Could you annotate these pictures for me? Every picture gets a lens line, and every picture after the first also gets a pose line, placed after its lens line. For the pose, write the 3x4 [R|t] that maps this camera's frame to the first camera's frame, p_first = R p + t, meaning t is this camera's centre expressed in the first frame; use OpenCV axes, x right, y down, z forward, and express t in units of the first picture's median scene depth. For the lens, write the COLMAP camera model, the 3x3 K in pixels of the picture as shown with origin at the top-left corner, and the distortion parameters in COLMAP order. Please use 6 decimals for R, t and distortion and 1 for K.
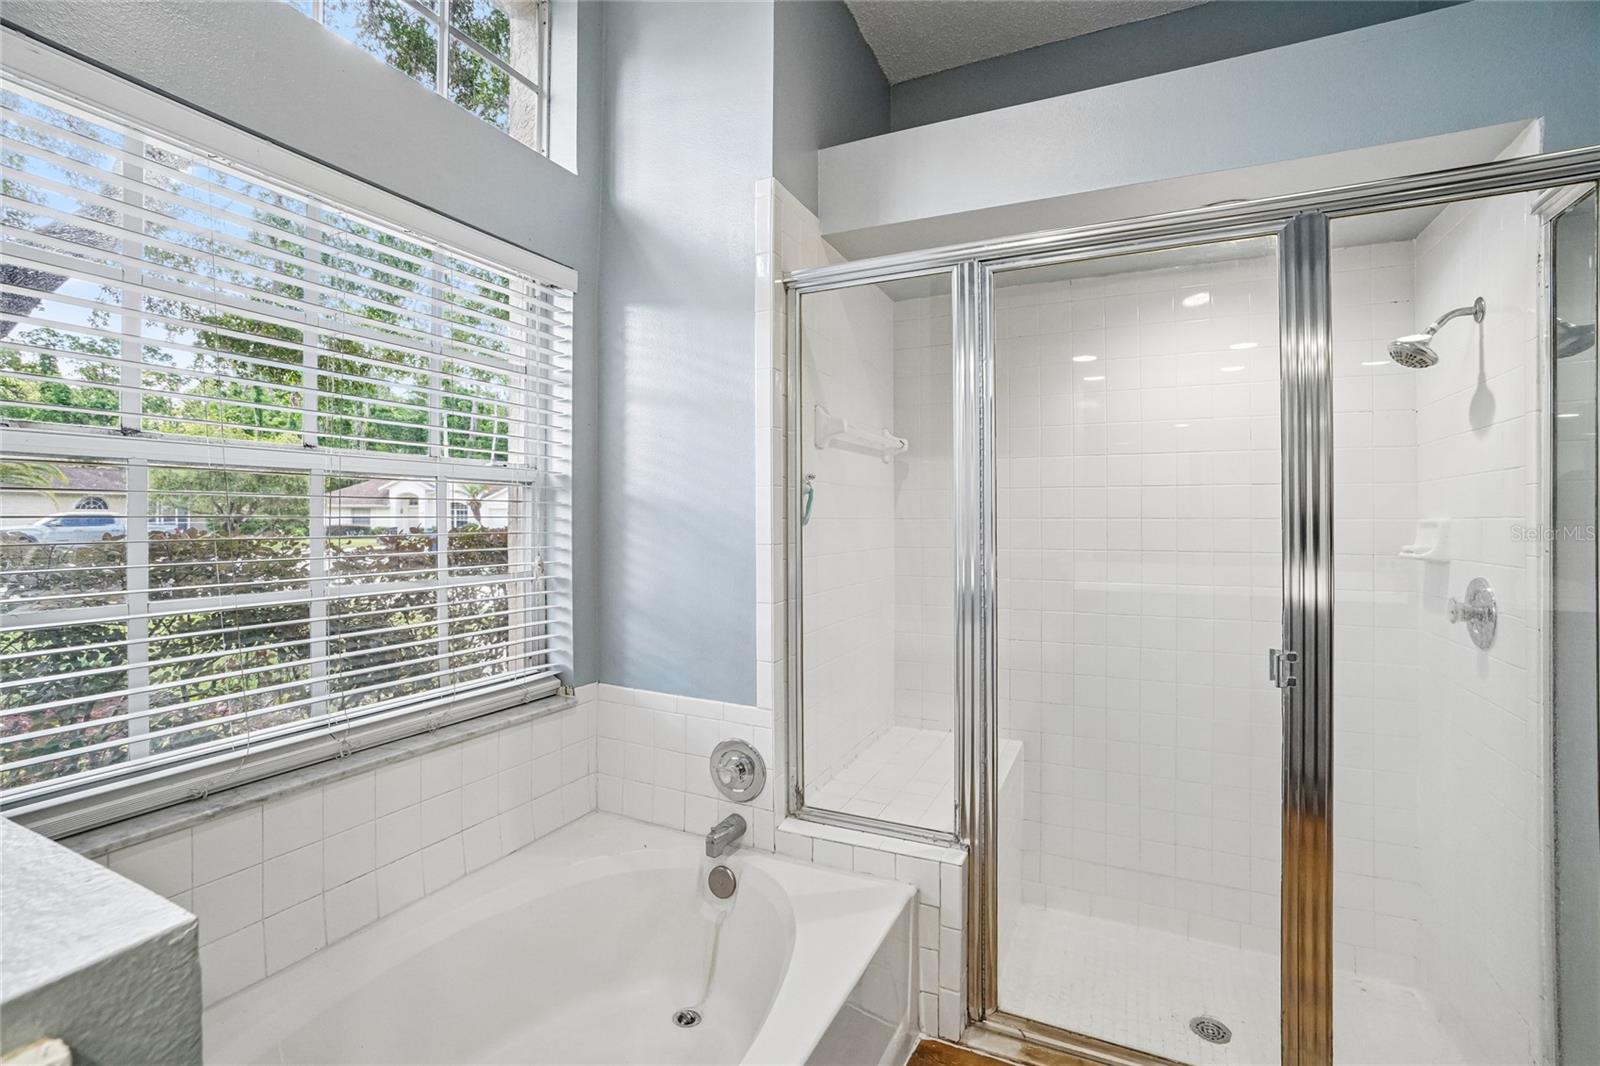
lens RADIAL K [[707.0, 0, 800.8], [0, 707.0, 522.3], [0, 0, 1]] dist [-0.057727, 0.018560]
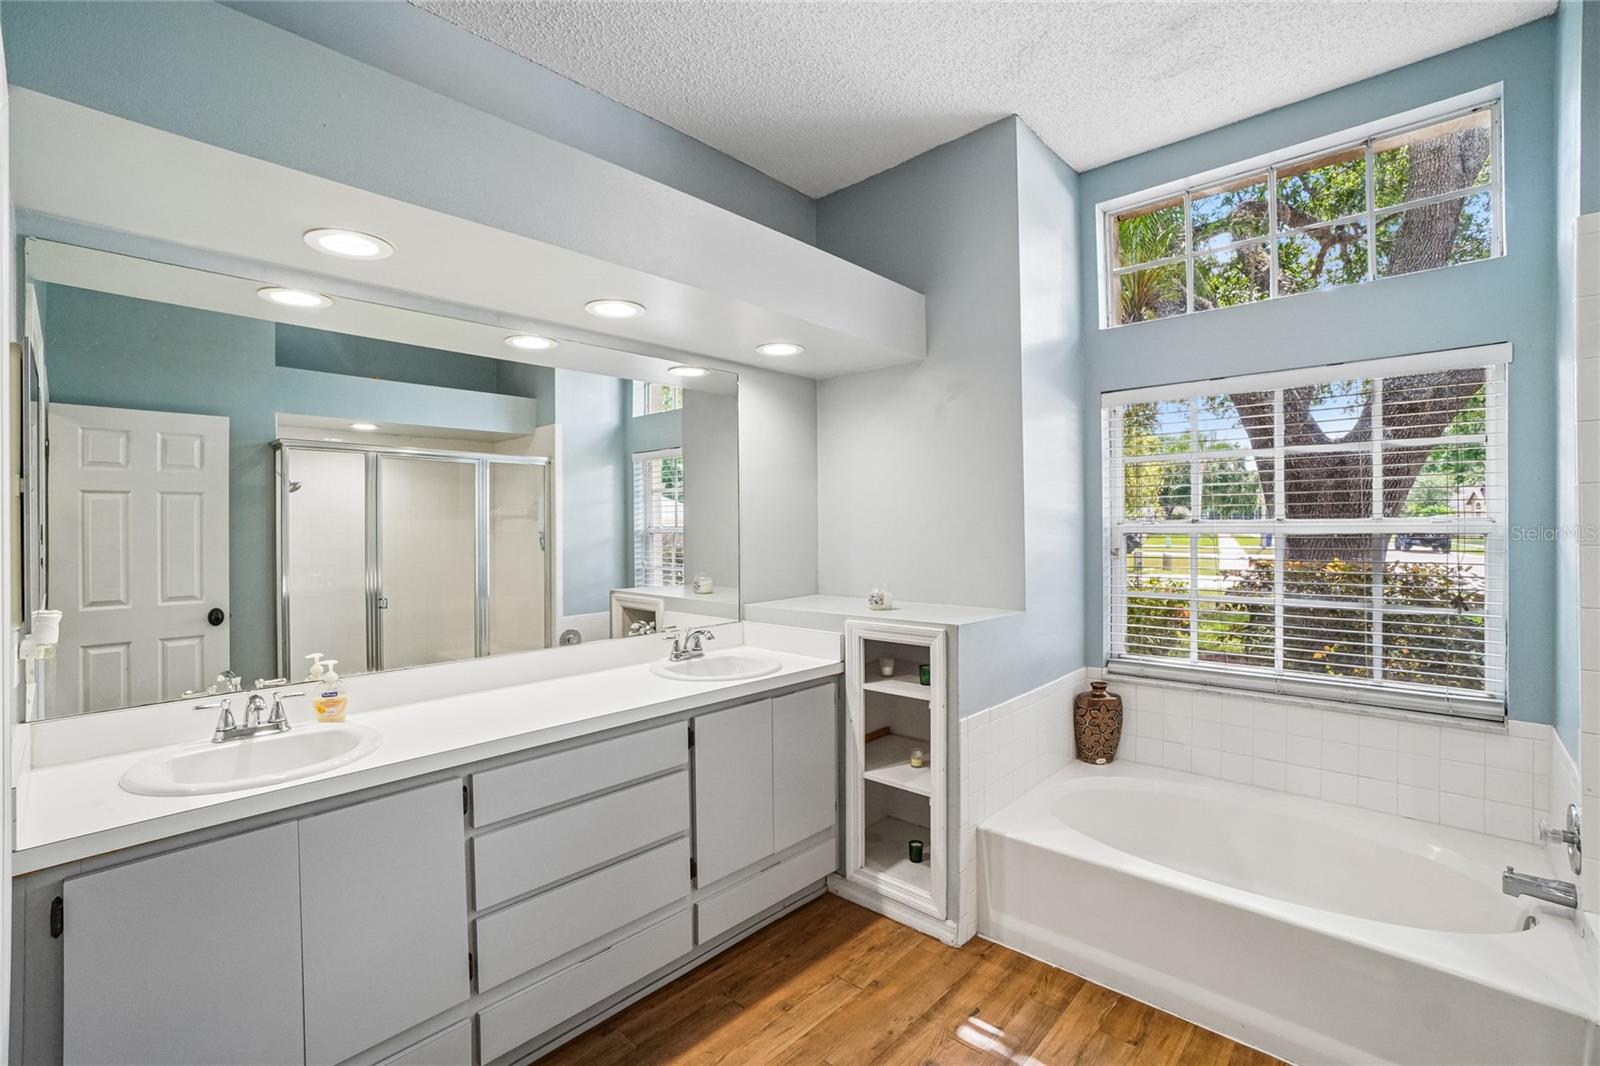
lens RADIAL K [[707.0, 0, 800.2], [0, 707.0, 528.9], [0, 0, 1]] dist [-0.057727, 0.018560]
pose [[-0.298489, 0.003711, -0.954406, 1.250932], [-0.002177, 0.999987, 0.004569, -0.082112], [0.954411, 0.003441, -0.298477, 0.290359]]
